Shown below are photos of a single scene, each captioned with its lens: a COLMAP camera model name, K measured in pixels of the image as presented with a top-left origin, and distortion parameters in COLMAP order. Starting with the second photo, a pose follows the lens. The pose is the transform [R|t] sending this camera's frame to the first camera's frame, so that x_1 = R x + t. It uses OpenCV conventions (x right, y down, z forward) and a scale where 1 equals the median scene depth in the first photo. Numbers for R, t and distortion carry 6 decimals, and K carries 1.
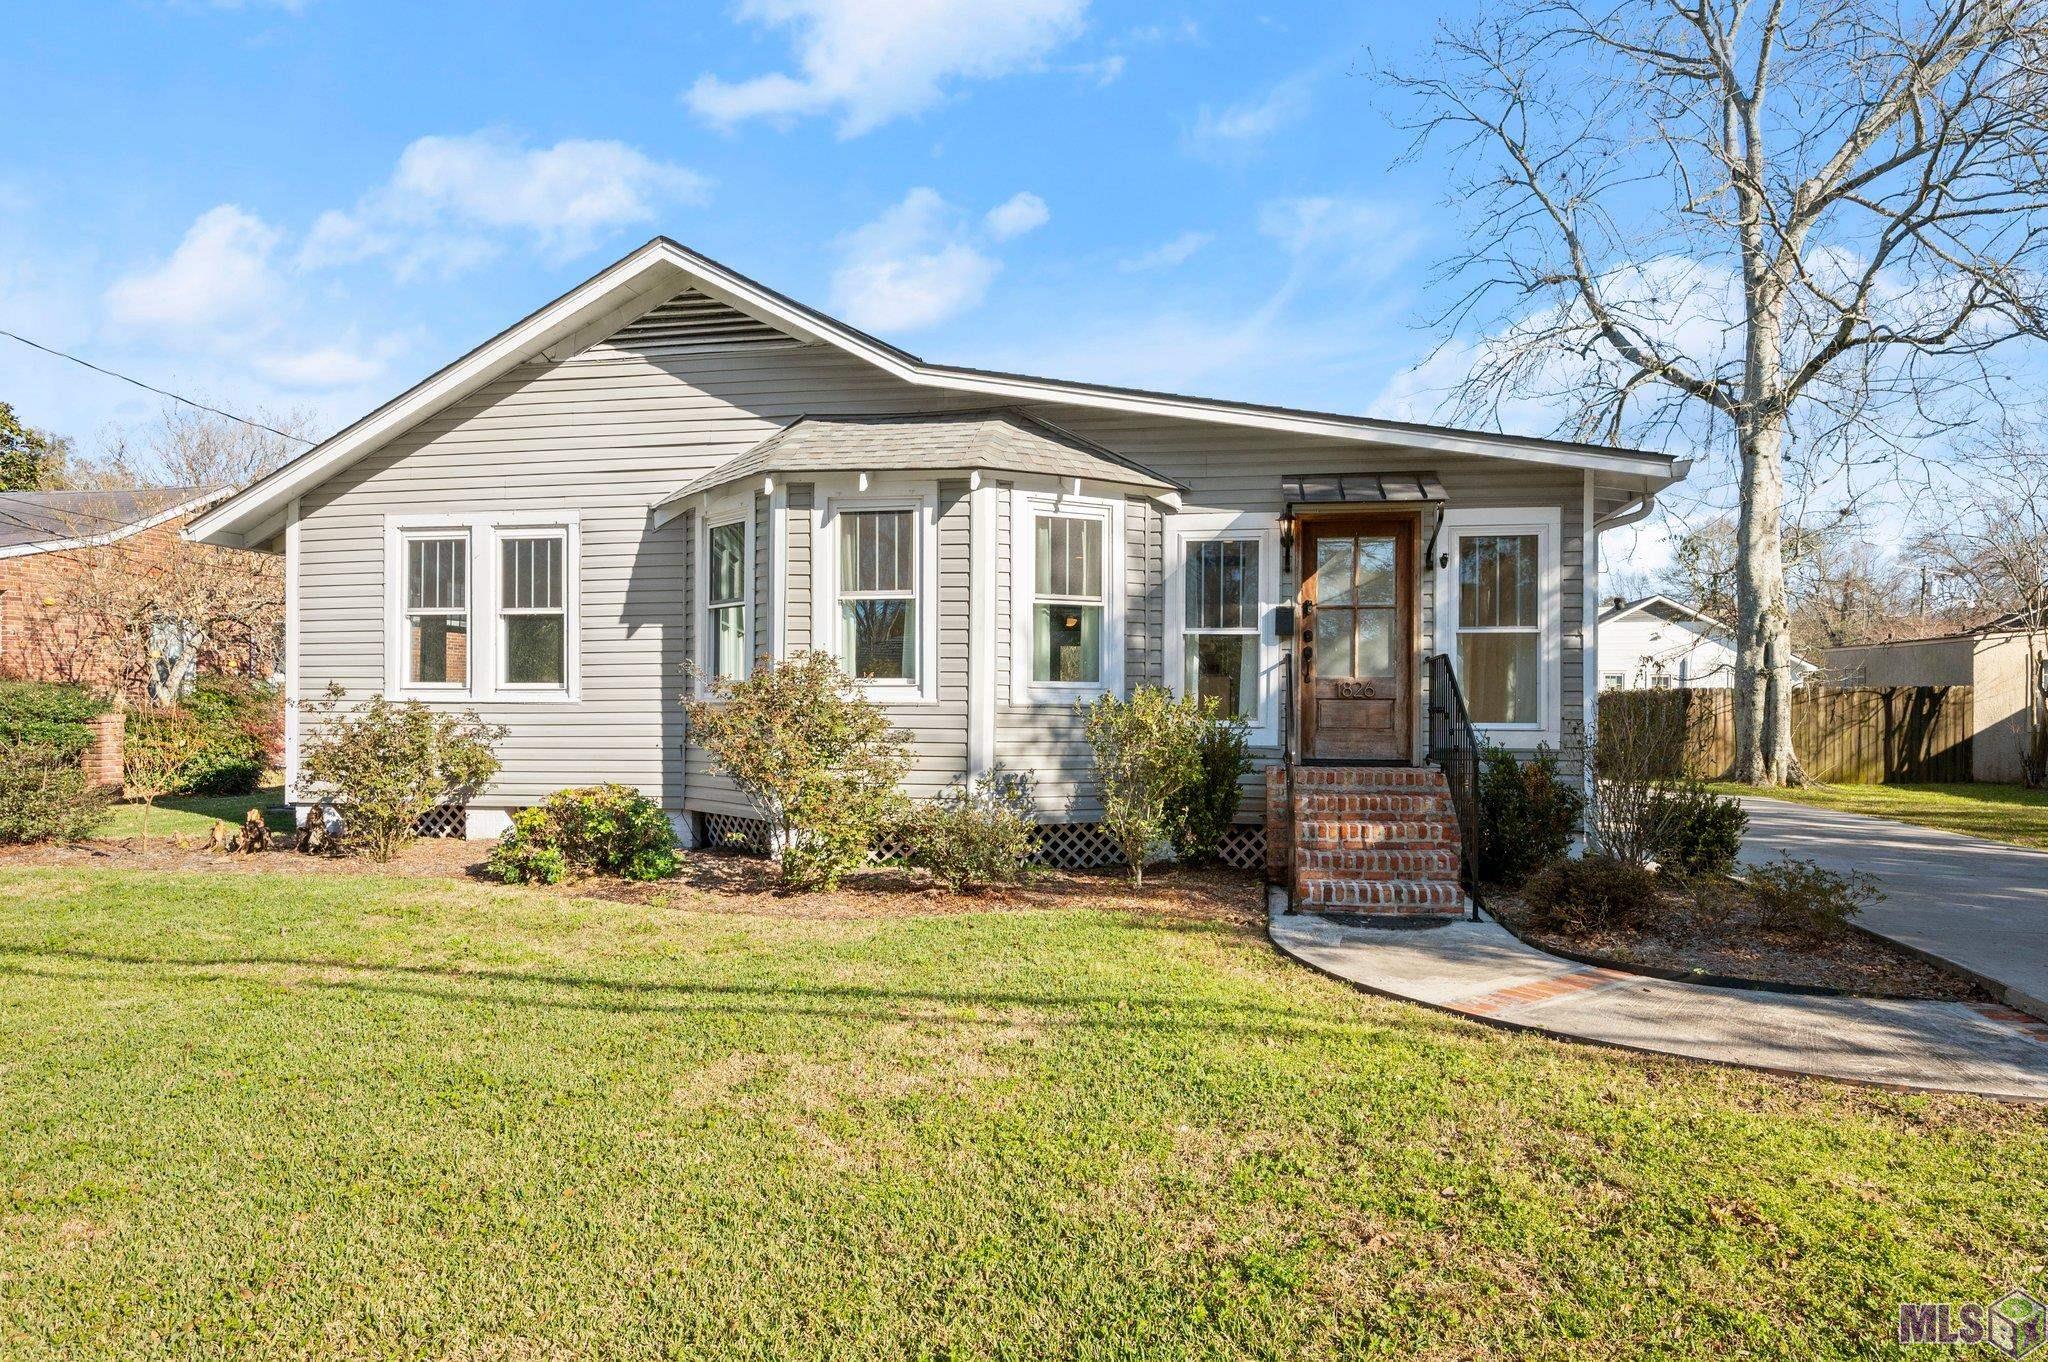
lens RADIAL K [[1204.9, 0, 1021.5], [0, 1204.9, 702.4], [0, 0, 1]] dist [-0.006376, 0.002486]
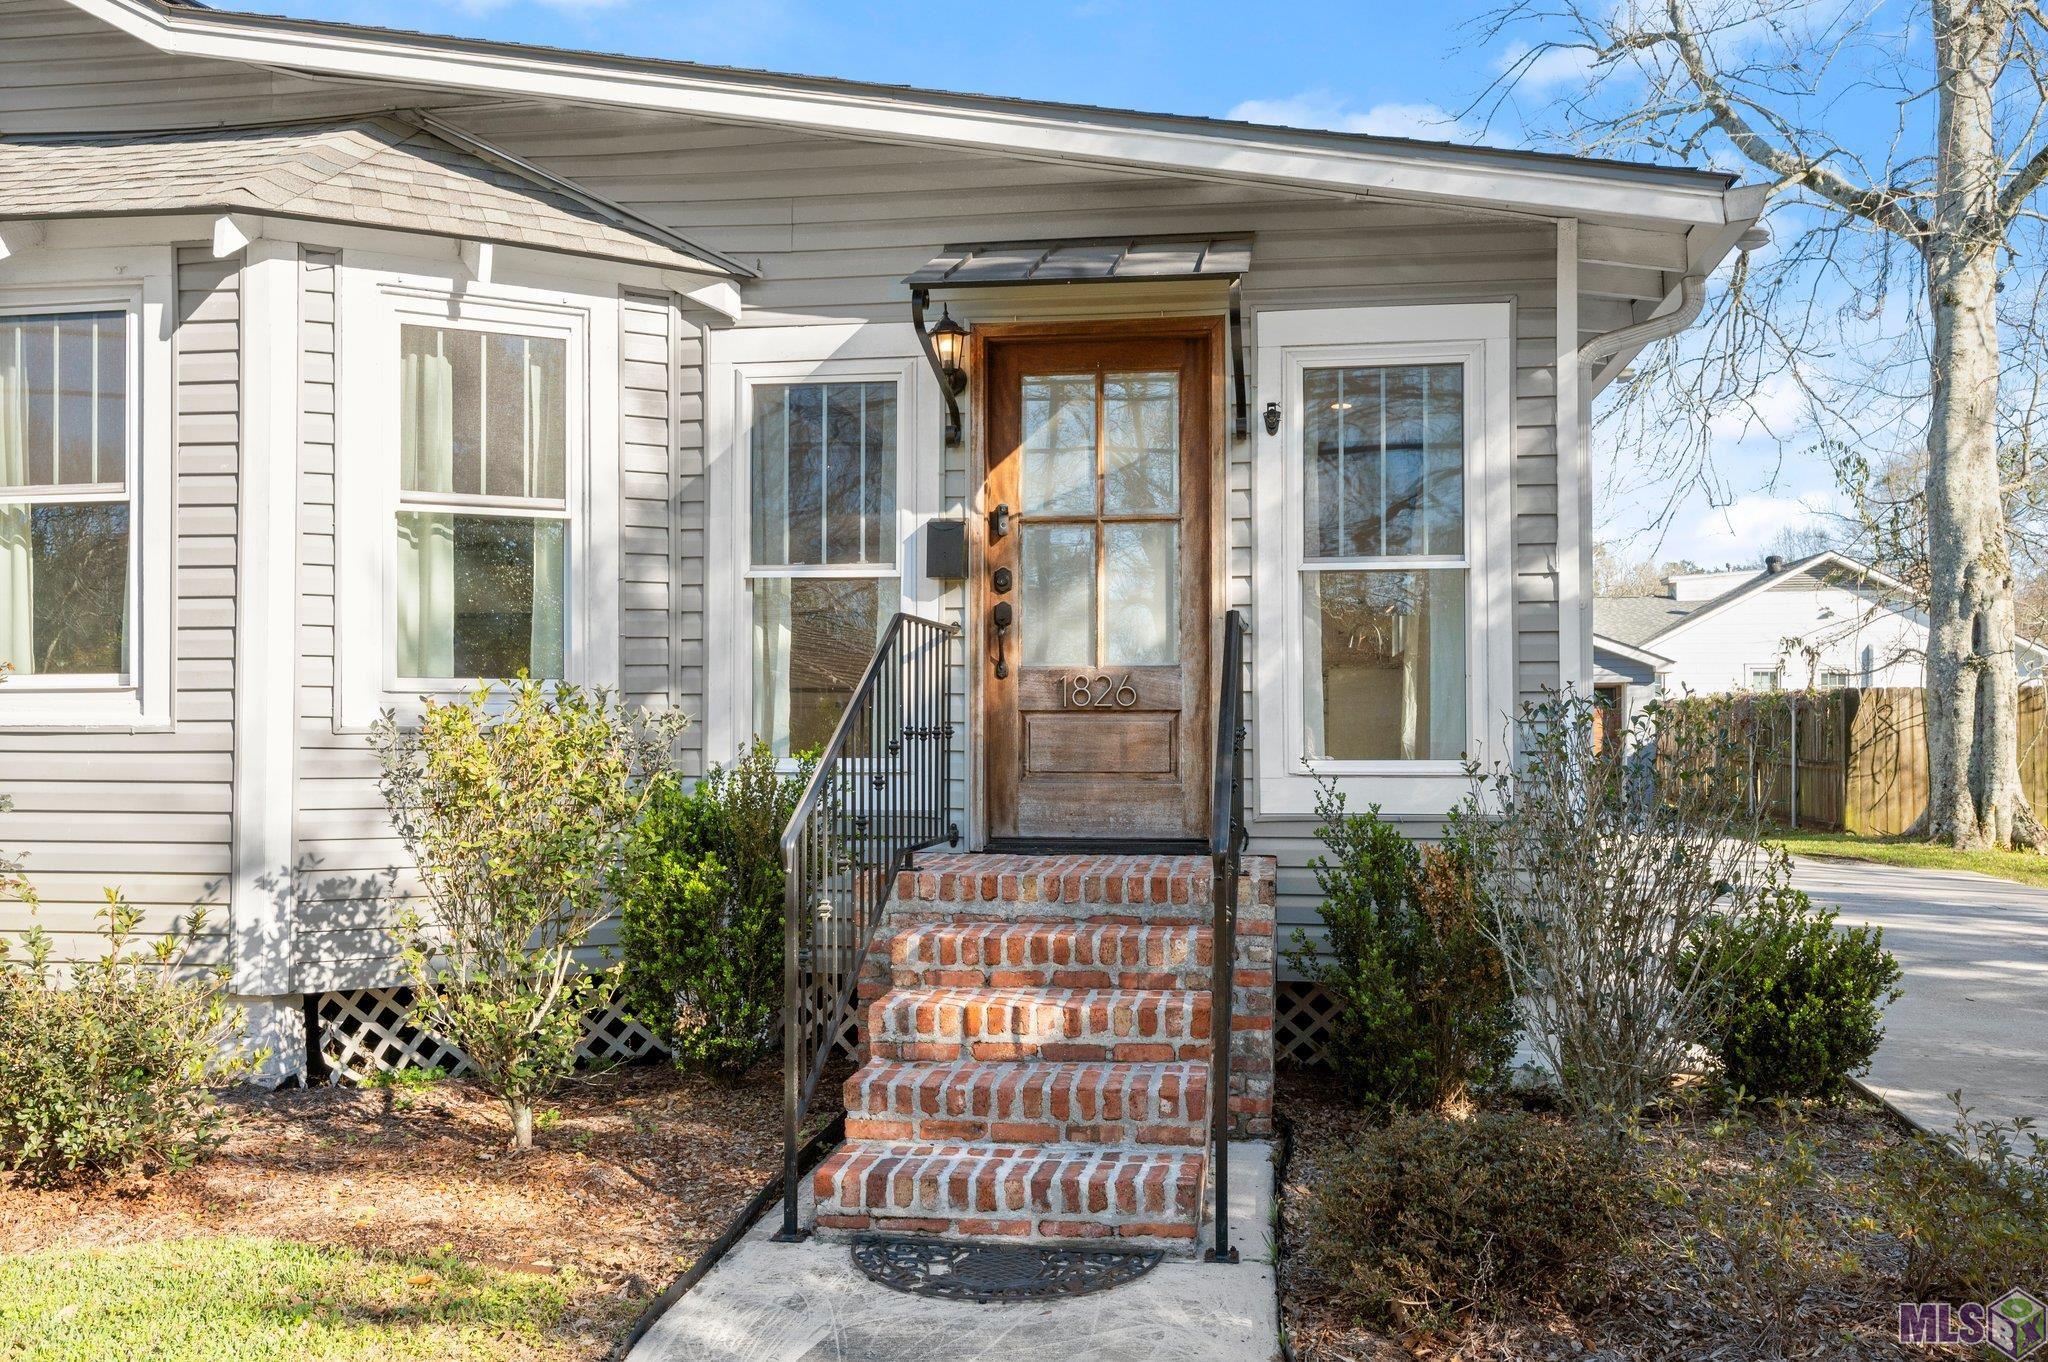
lens RADIAL K [[1685.0, 0, 1024.6], [0, 1685.0, 693.1], [0, 0, 1]] dist [-0.008593, 0.004584]
pose [[0.999525, -0.006027, 0.030218, 0.229528], [0.006428, 0.999892, -0.013198, -0.001365], [-0.030135, 0.013386, 0.999456, 0.336181]]
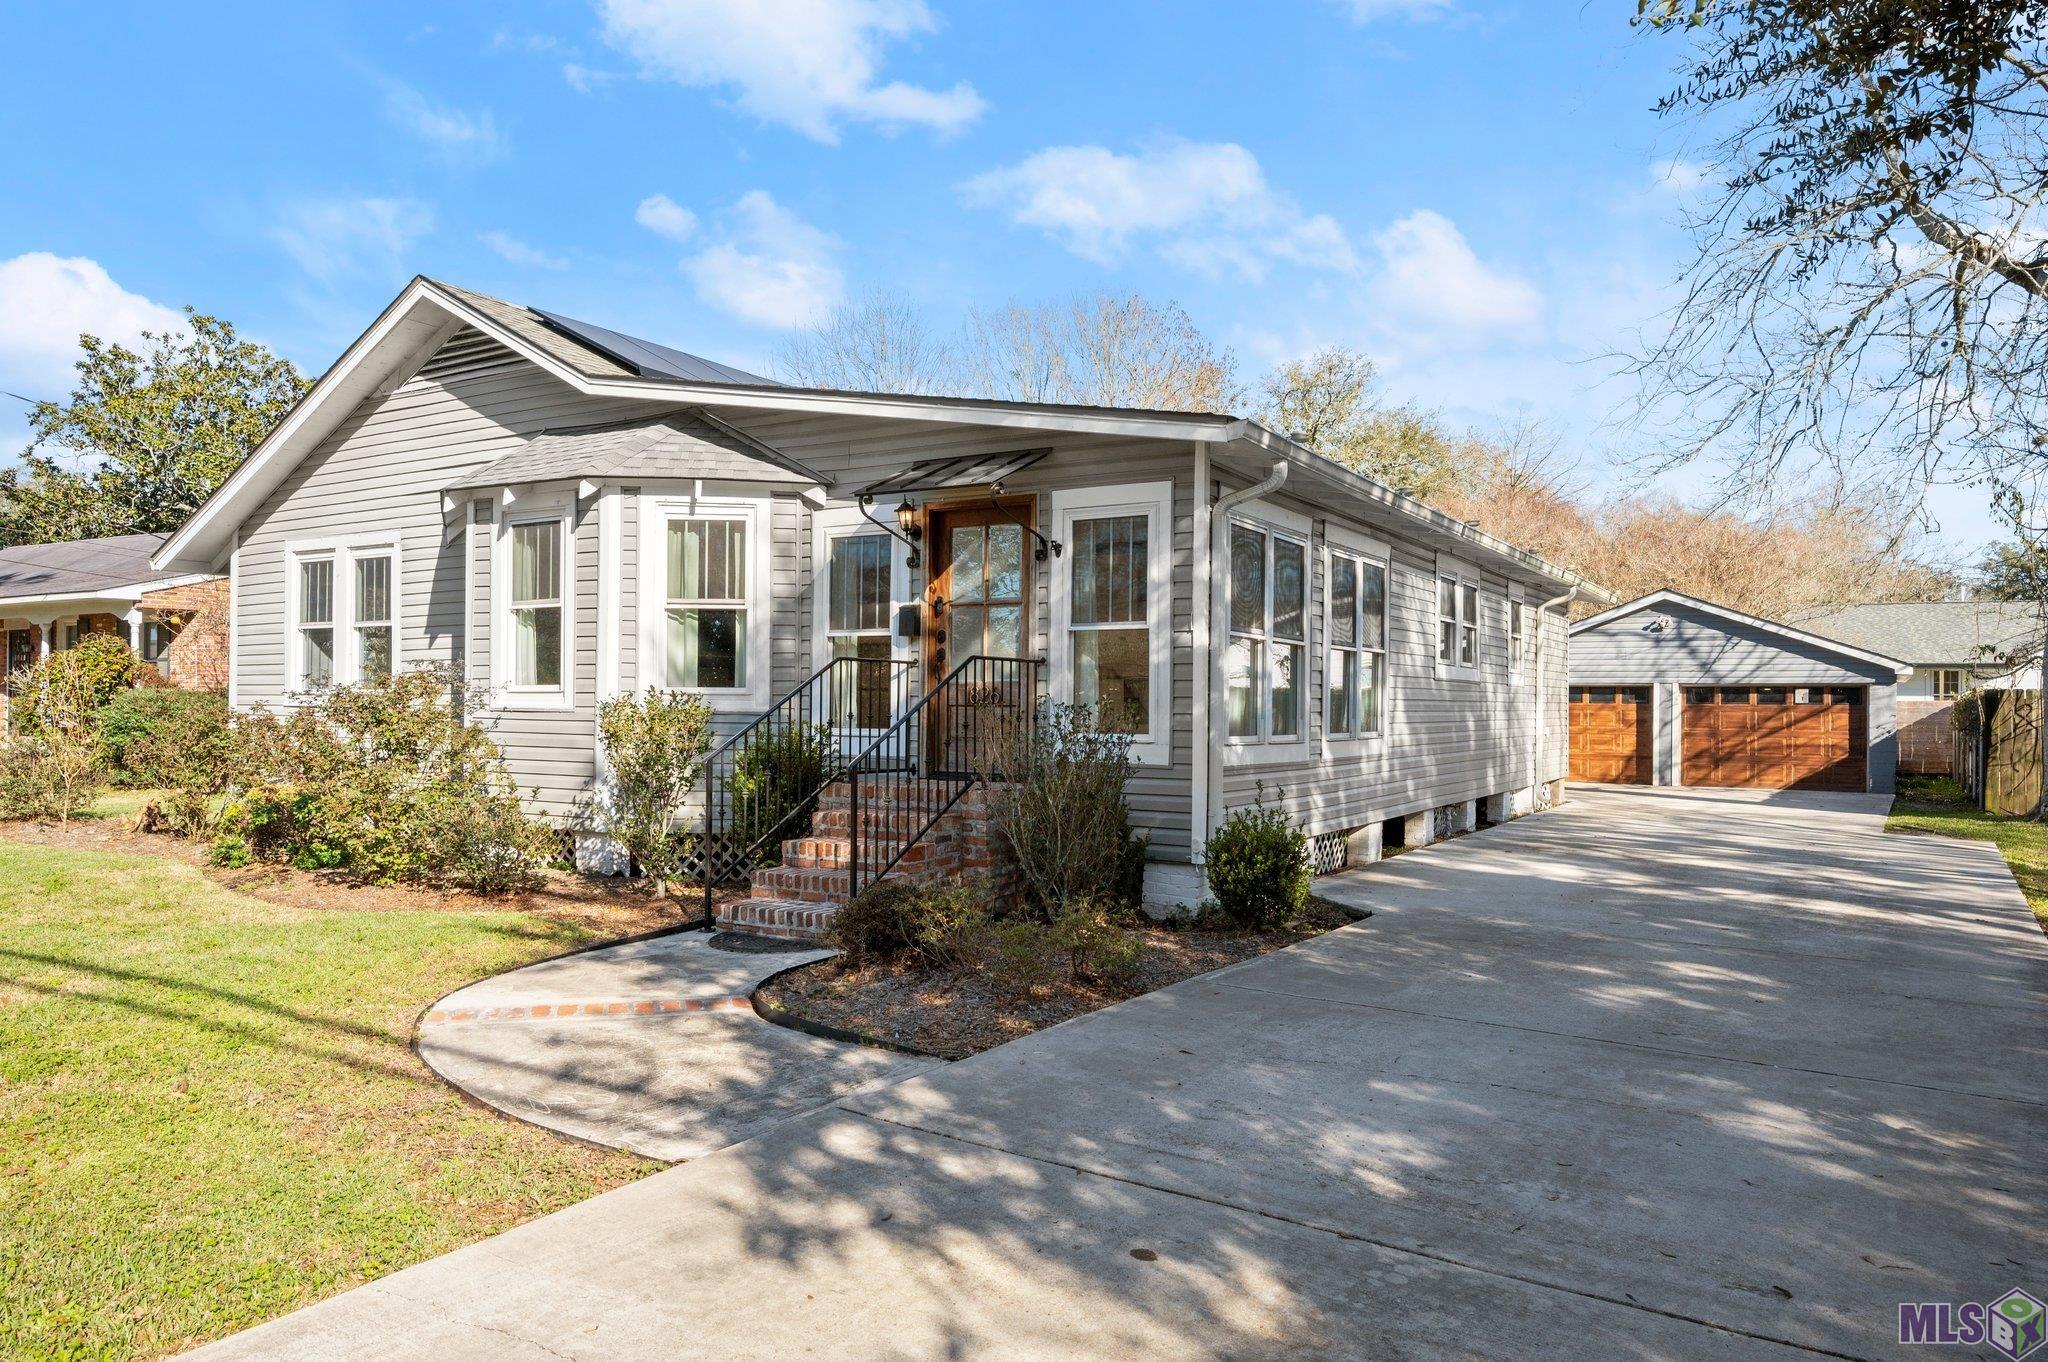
lens RADIAL K [[1378.4, 0, 1031.5], [0, 1378.4, 688.1], [0, 0, 1]] dist [-0.004552, -0.001020]
pose [[0.931767, -0.002000, -0.363052, 0.688721], [-0.002305, 0.999932, -0.011423, -0.004541], [0.363050, 0.011481, 0.931699, 0.056435]]
